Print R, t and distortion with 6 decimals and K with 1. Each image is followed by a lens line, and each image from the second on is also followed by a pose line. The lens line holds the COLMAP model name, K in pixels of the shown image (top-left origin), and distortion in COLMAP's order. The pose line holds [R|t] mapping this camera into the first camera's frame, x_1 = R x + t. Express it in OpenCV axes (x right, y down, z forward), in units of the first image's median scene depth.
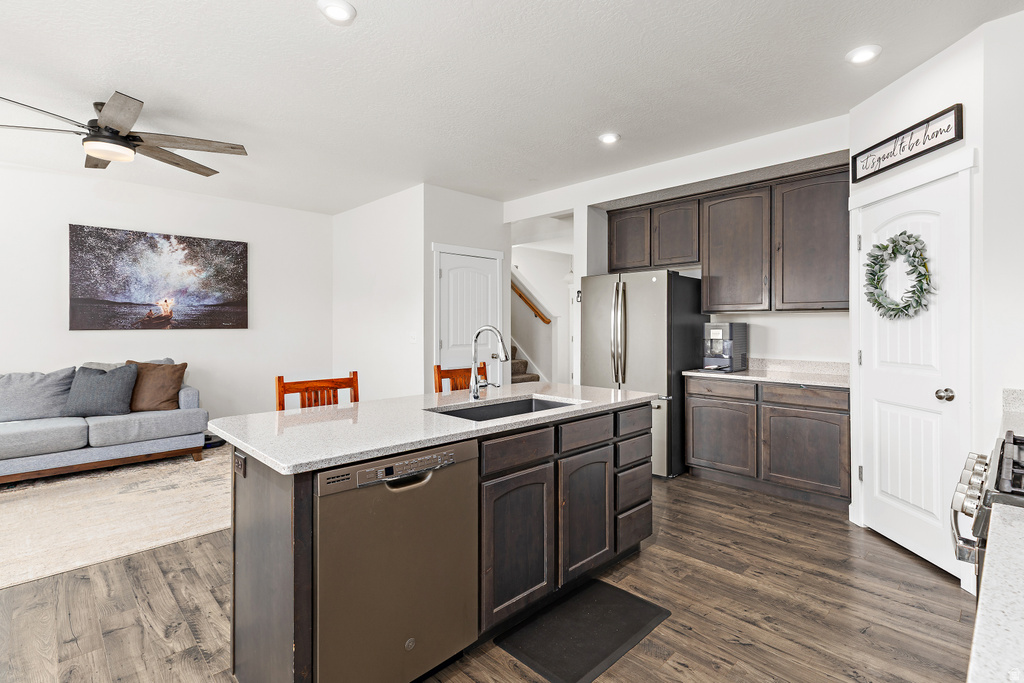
lens RADIAL K [[483.0, 0, 528.4], [0, 483.0, 327.3], [0, 0, 1]] dist [0.000098, -0.000421]
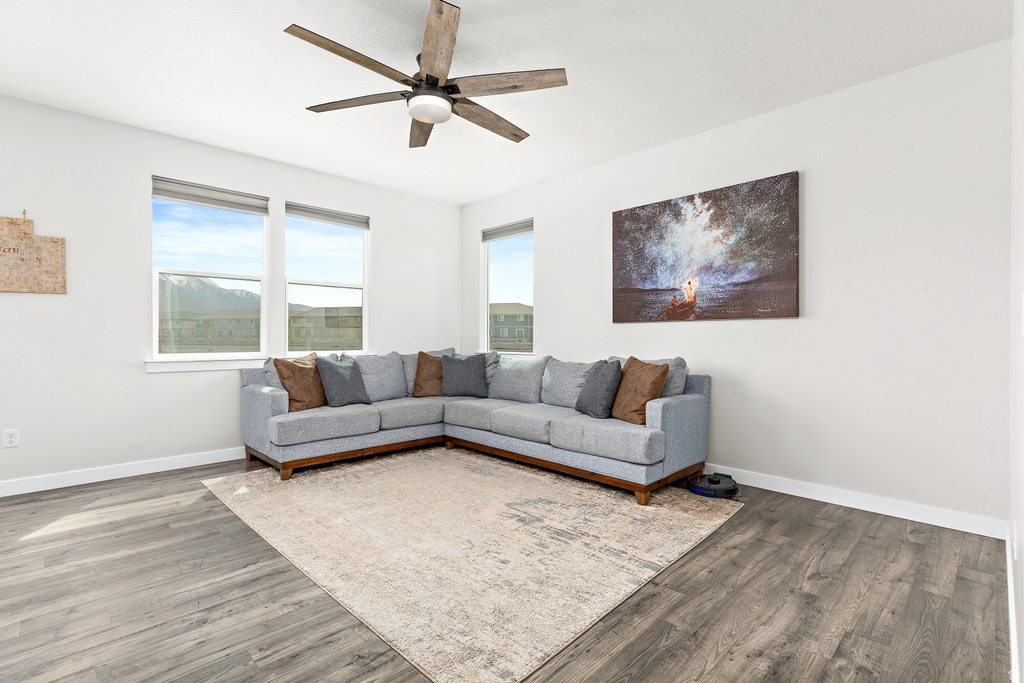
lens RADIAL K [[491.1, 0, 519.8], [0, 491.1, 330.5], [0, 0, 1]] dist [-0.005533, 0.000577]
pose [[-0.008595, -0.015741, -0.999839, 0.021150], [-0.005173, 0.999863, -0.015696, 0.035797], [0.999950, 0.005037, -0.008675, 0.791087]]
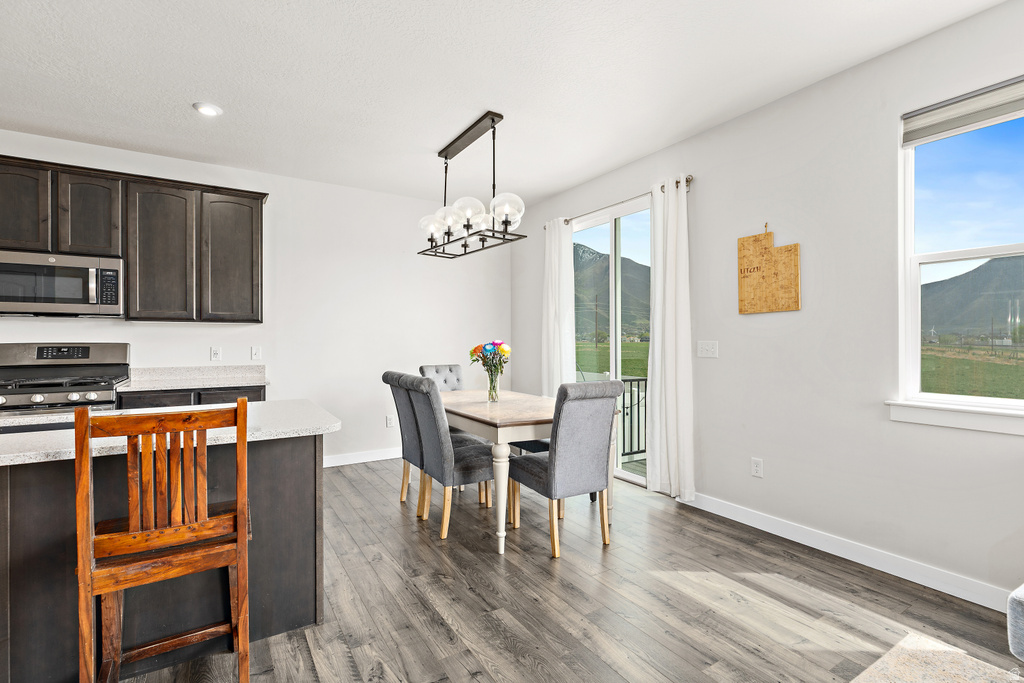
lens RADIAL K [[482.6, 0, 525.9], [0, 482.6, 340.6], [0, 0, 1]] dist [-0.004834, -0.000216]
pose [[-0.975555, -0.002425, 0.219741, -0.508317], [-0.002217, 0.999997, 0.001193, 0.010555], [-0.219743, 0.000677, -0.975558, 0.763687]]
